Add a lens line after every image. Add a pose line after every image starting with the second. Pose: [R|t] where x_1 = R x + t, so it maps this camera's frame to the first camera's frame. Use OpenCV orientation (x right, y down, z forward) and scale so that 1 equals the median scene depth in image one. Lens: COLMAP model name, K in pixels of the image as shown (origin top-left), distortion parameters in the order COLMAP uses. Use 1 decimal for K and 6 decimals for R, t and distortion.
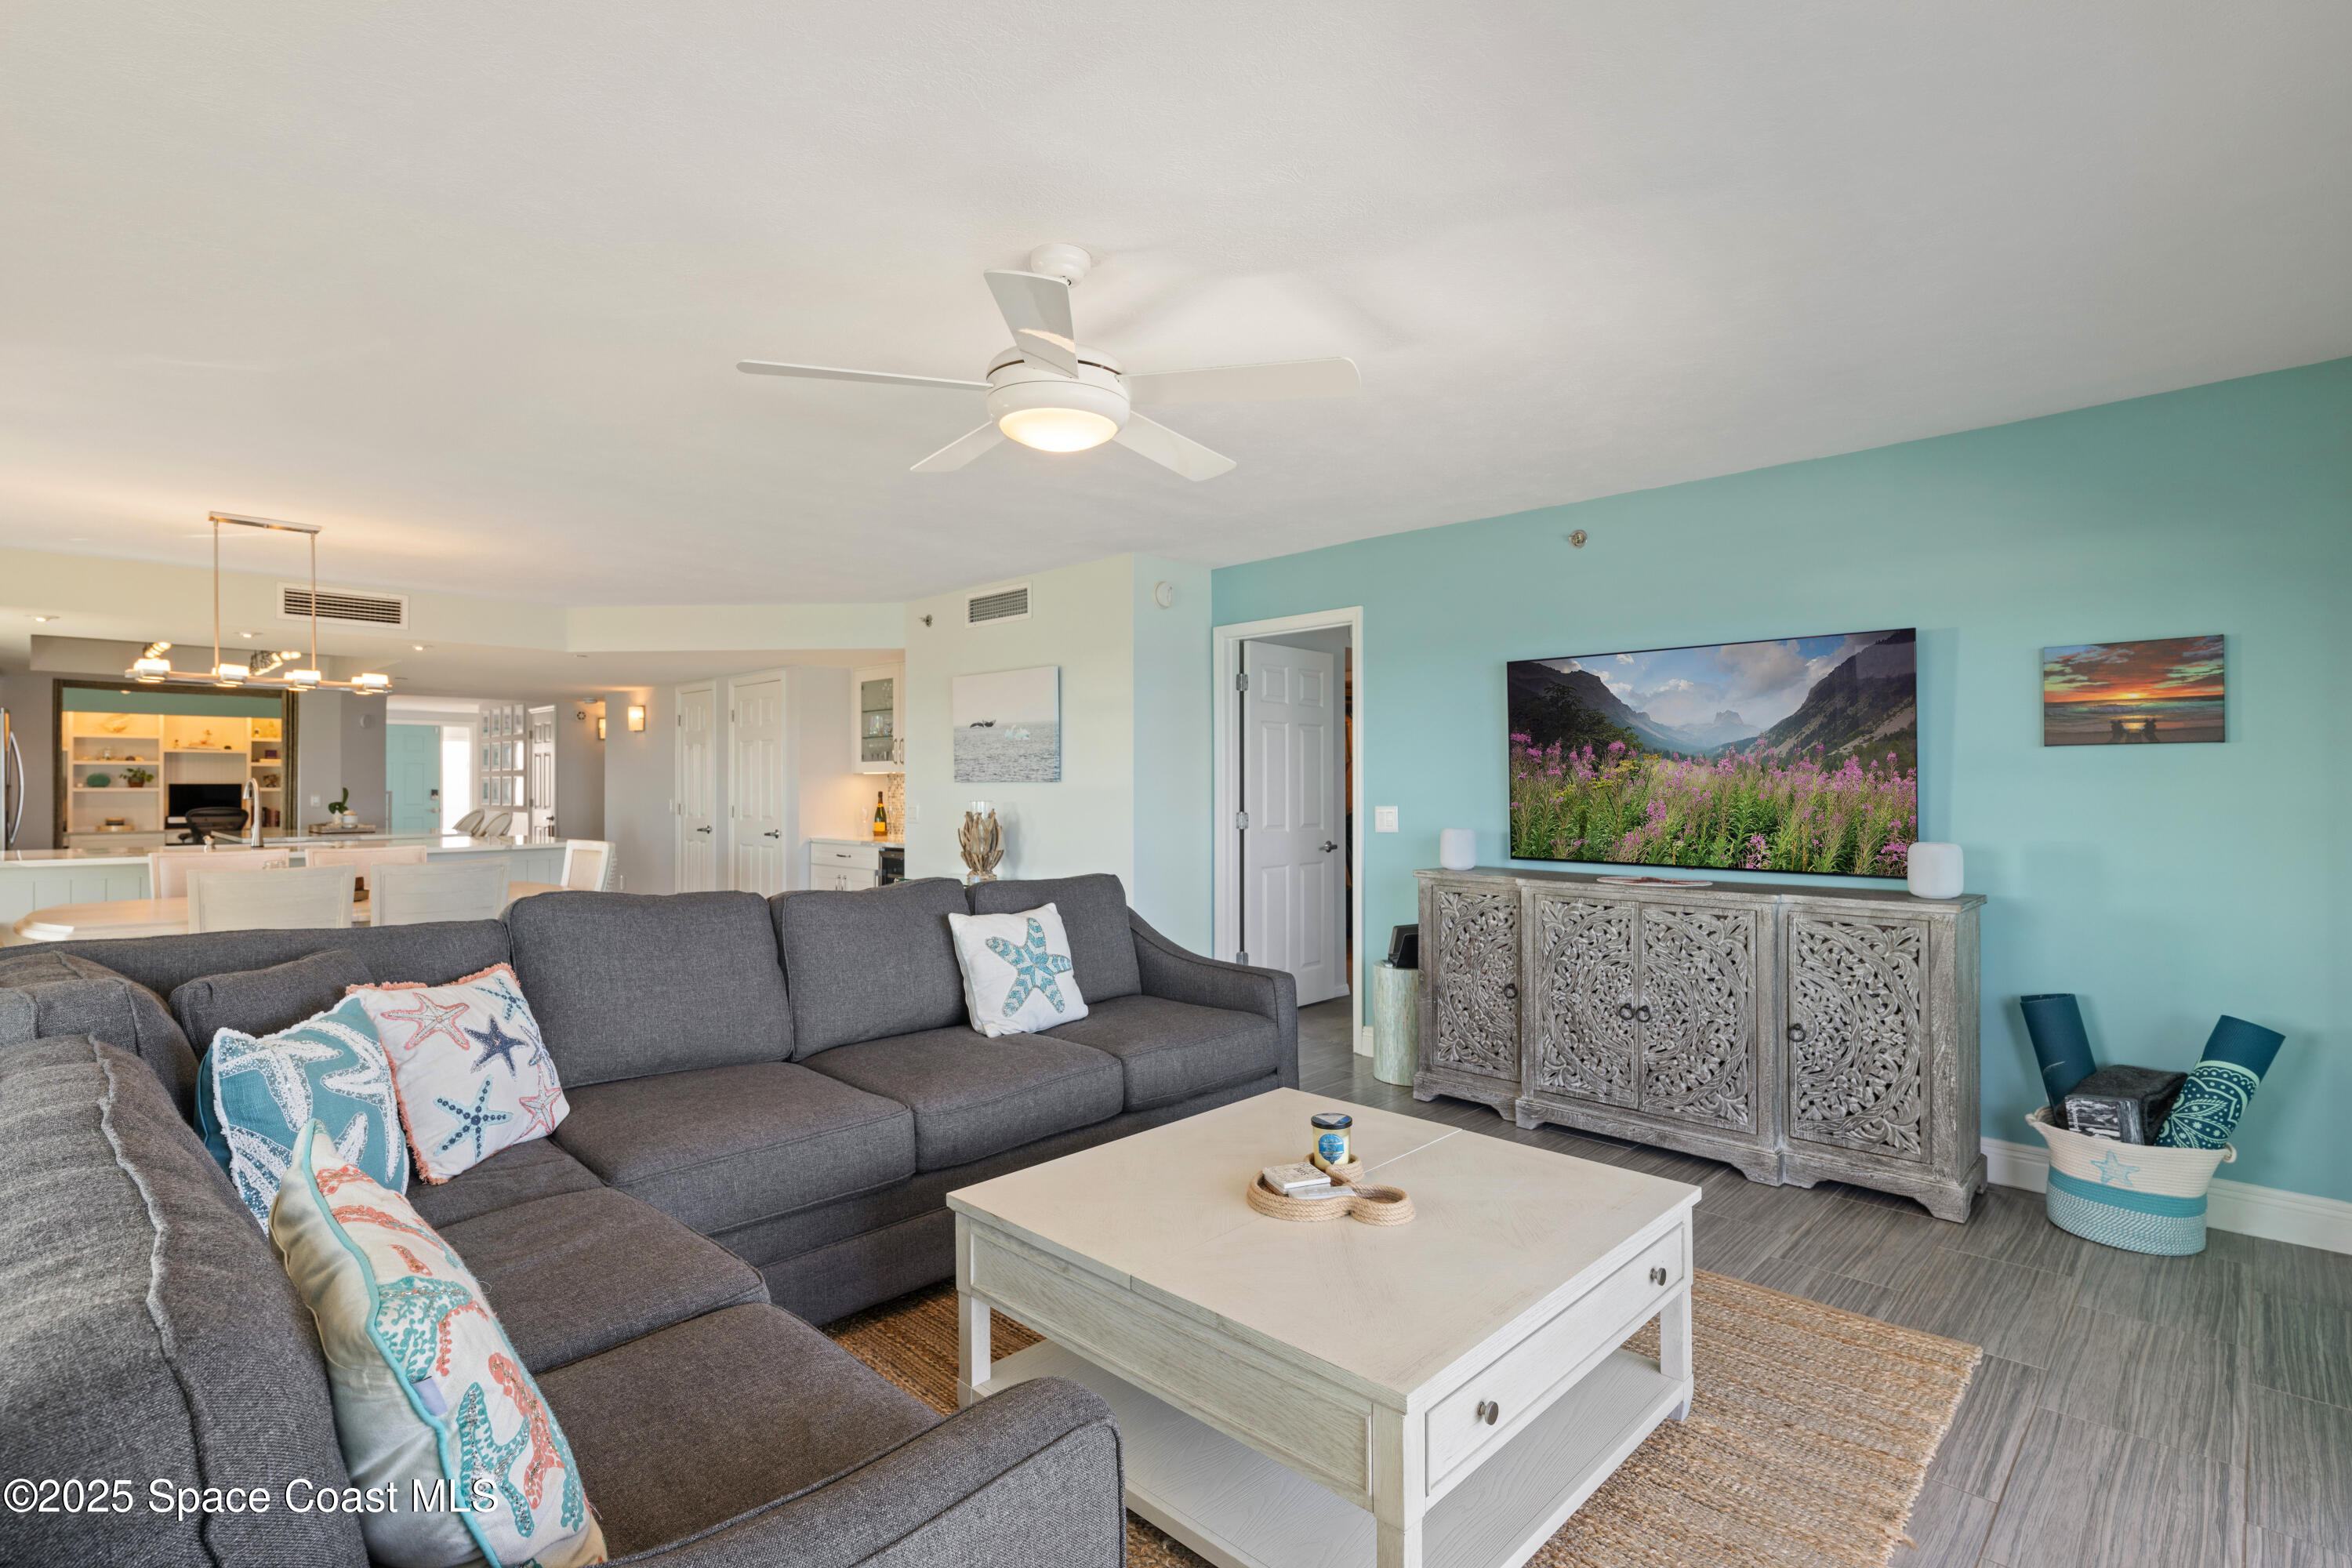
lens RADIAL K [[1113.8, 0, 1171.7], [0, 1113.8, 785.0], [0, 0, 1]] dist [-0.003323, 0.001909]
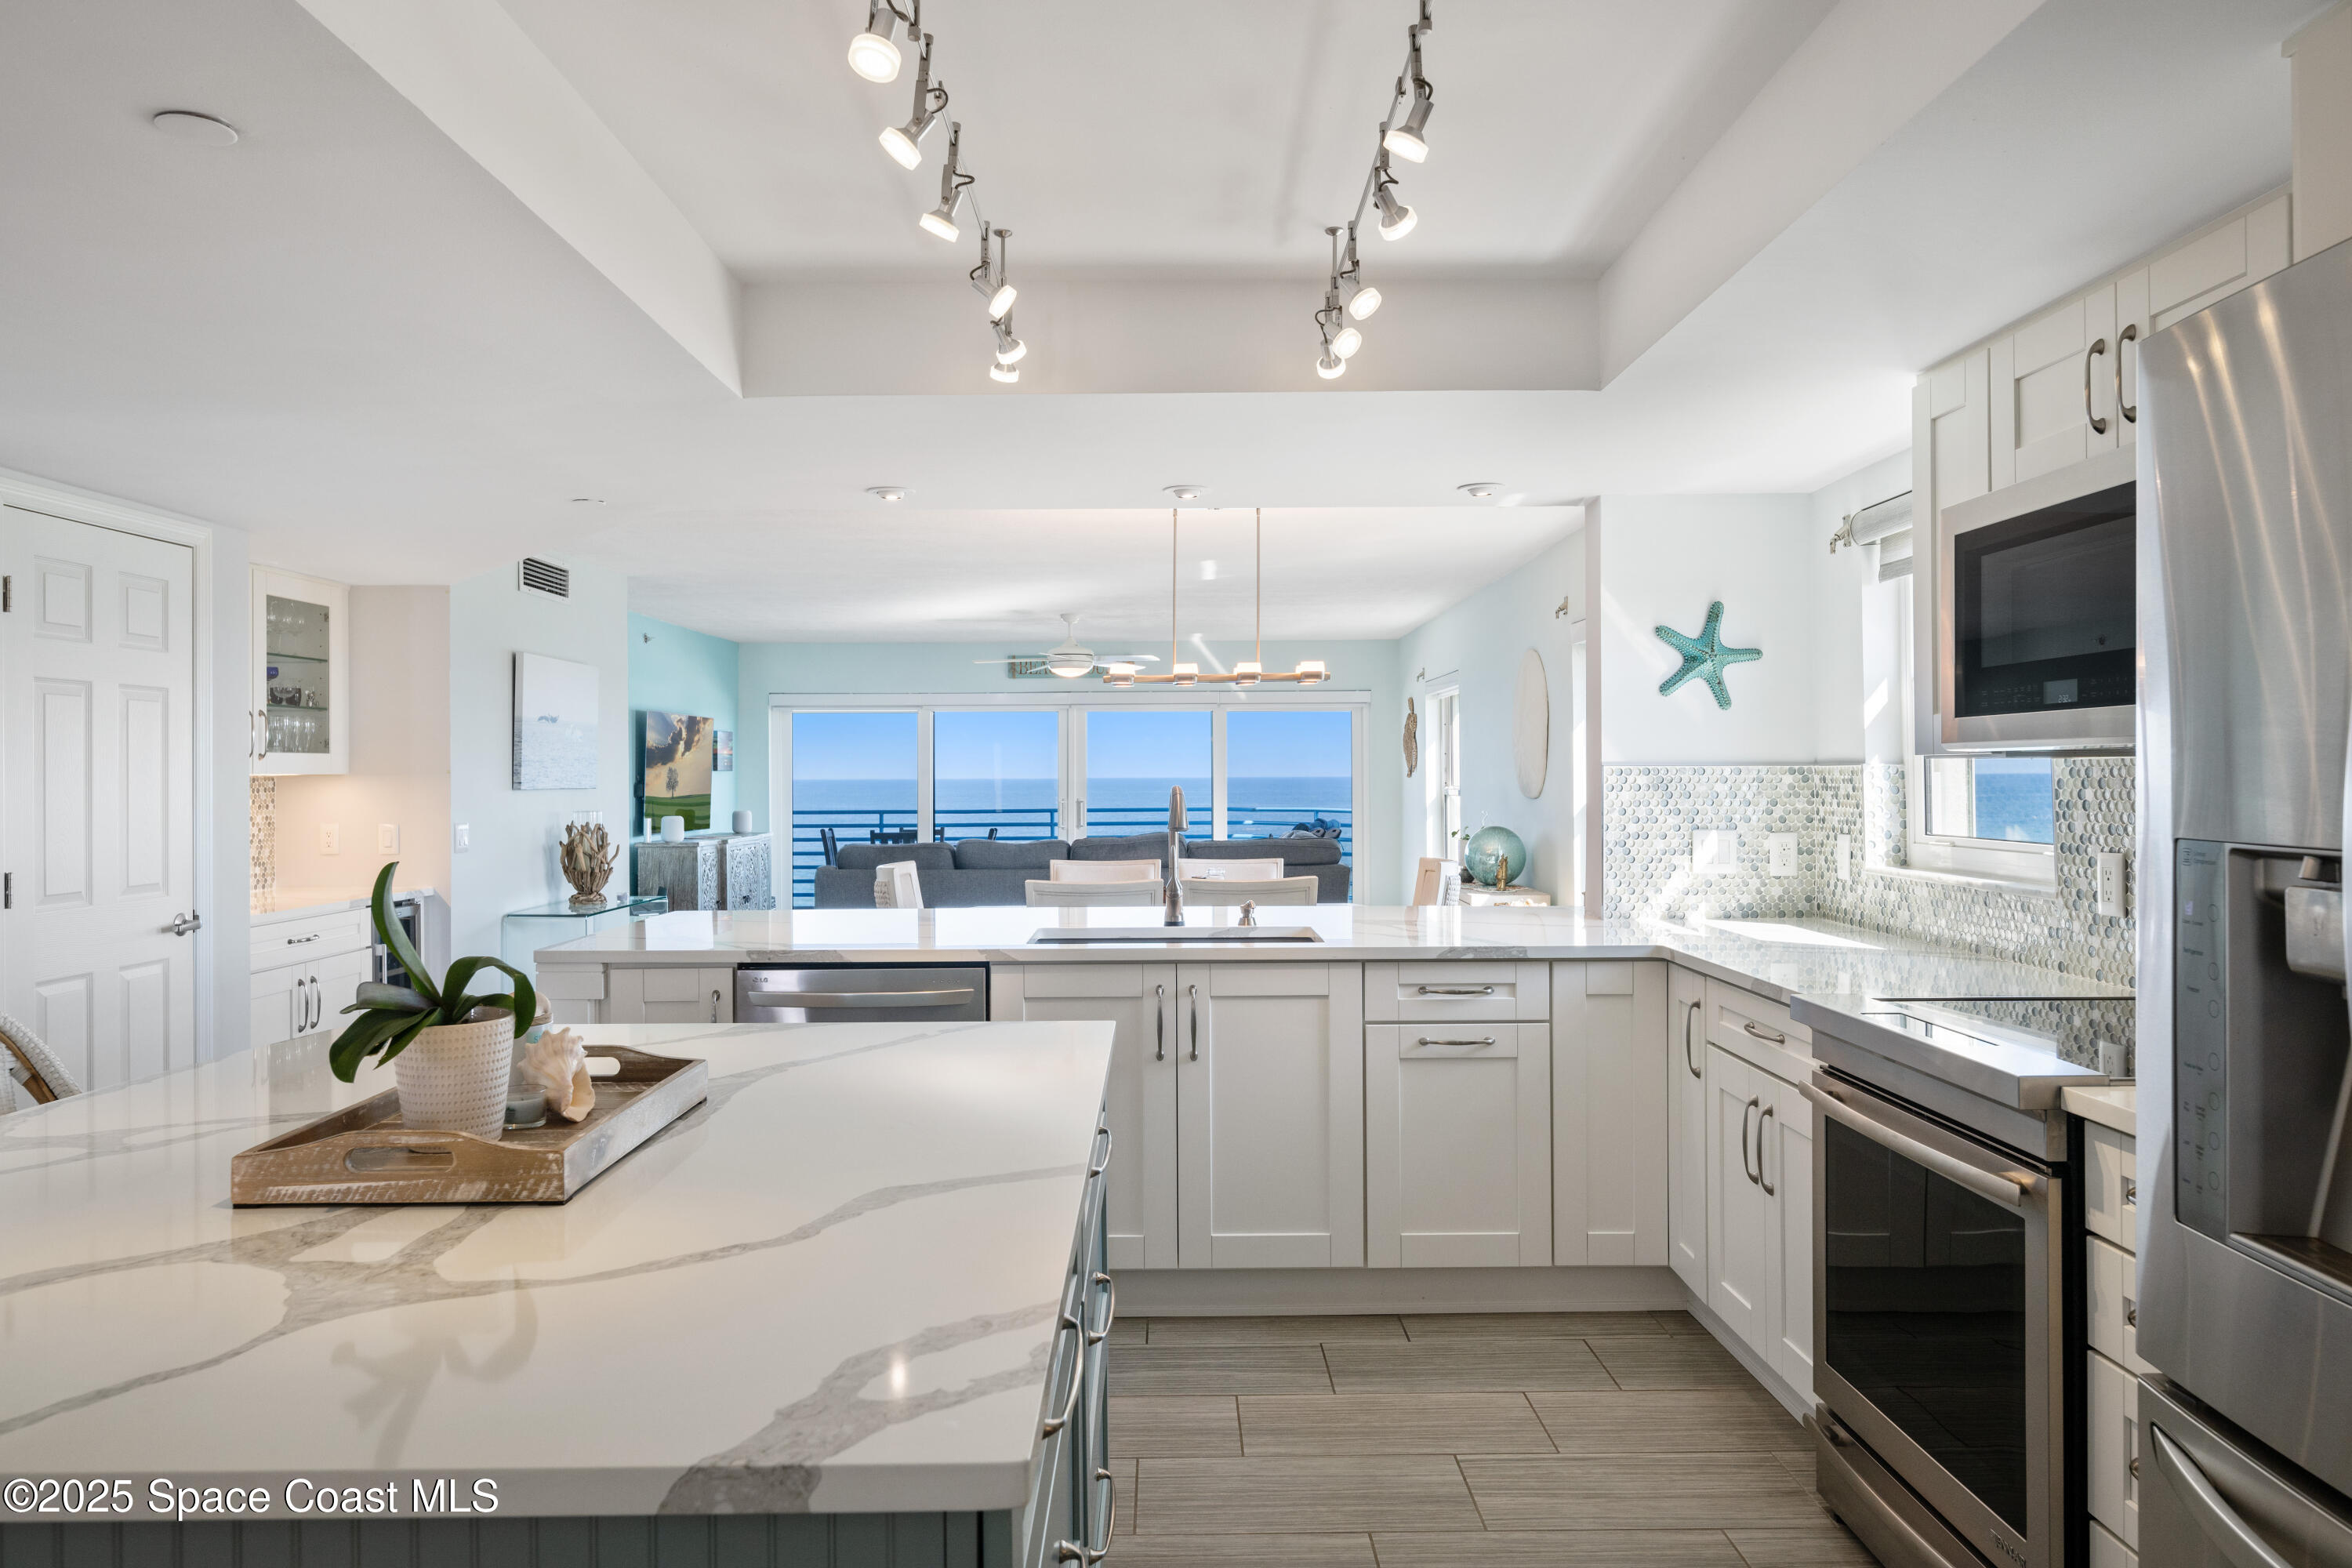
lens RADIAL K [[1553.3, 0, 1163.7], [0, 1553.3, 769.3], [0, 0, 1]] dist [-0.001993, 0.002336]
pose [[-0.697850, 0.005916, 0.716220, -1.352005], [0.004310, 0.999982, -0.004061, -0.011298], [-0.716231, 0.000253, -0.697863, 1.532800]]
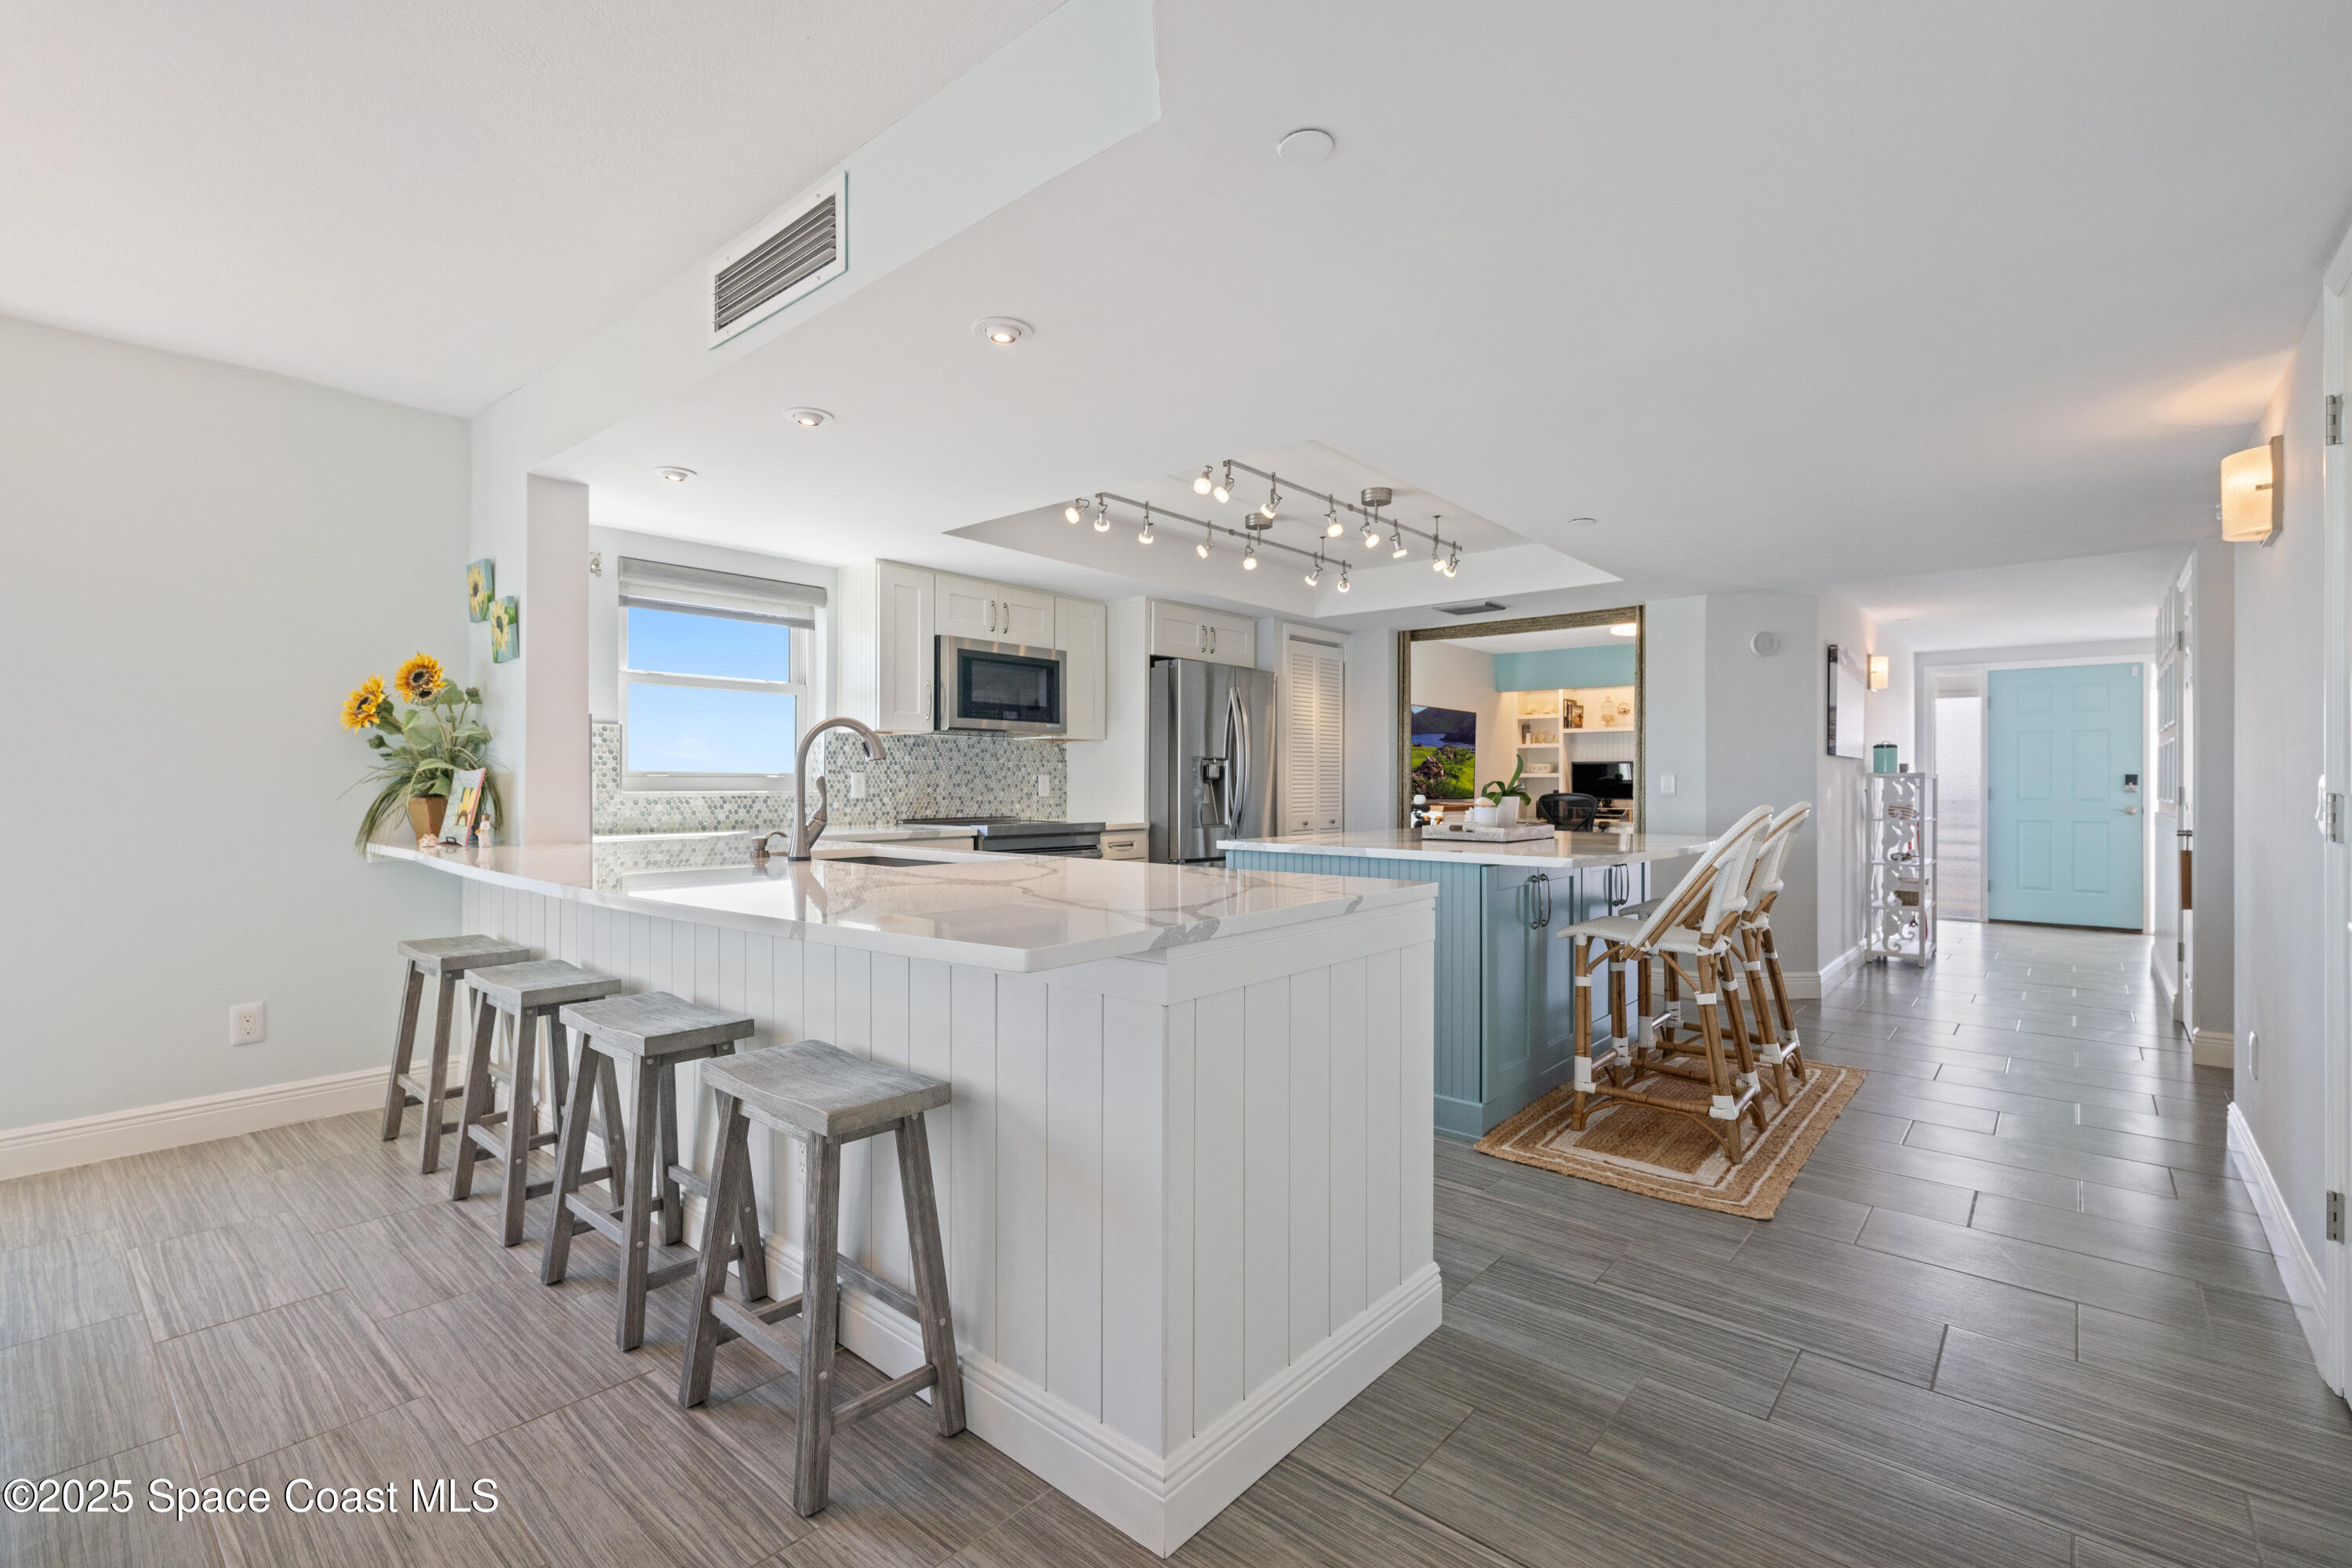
lens RADIAL K [[1042.2, 0, 1143.6], [0, 1042.2, 789.3], [0, 0, 1]] dist [-0.002705, 0.000092]
pose [[0.051993, 0.005927, -0.998630, -0.371975], [-0.000552, 0.999982, 0.005906, 0.023195], [0.998647, 0.000244, 0.051995, 1.150421]]
